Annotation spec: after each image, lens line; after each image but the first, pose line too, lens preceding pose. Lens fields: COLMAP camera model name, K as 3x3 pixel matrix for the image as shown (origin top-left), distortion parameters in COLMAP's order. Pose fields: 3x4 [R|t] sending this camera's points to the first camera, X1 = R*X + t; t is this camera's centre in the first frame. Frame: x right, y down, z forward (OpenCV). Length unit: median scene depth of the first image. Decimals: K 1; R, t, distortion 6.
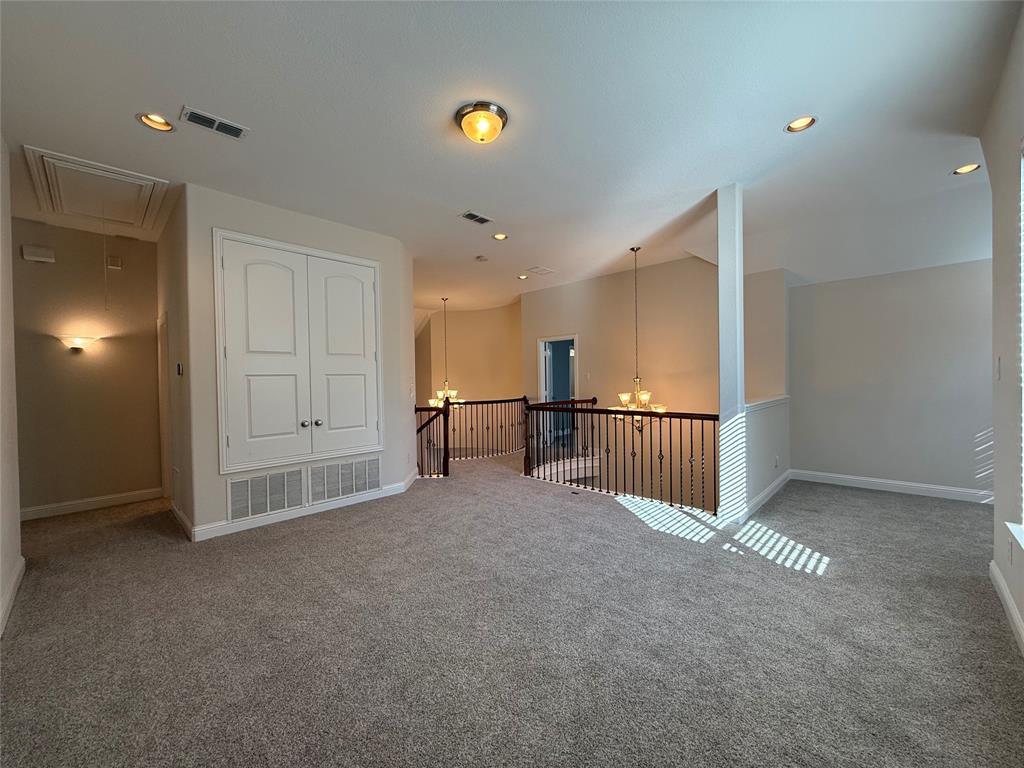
lens RADIAL K [[405.3, 0, 512.2], [0, 405.3, 382.9], [0, 0, 1]] dist [0.001319, 0.000091]
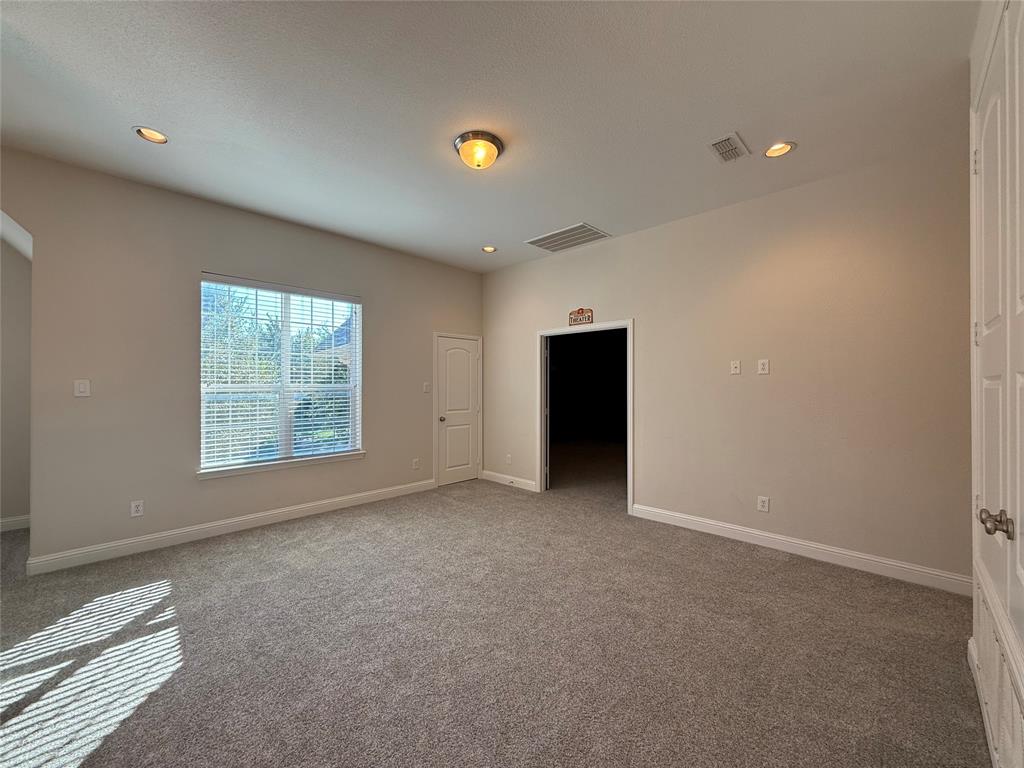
lens RADIAL K [[405.3, 0, 511.8], [0, 405.3, 384.0], [0, 0, 1]] dist [0.001319, 0.000091]
pose [[-0.999784, 0.019607, 0.006927, -0.130194], [0.019664, 0.999772, 0.008297, -0.024076], [-0.006763, 0.008431, -0.999942, 1.724445]]
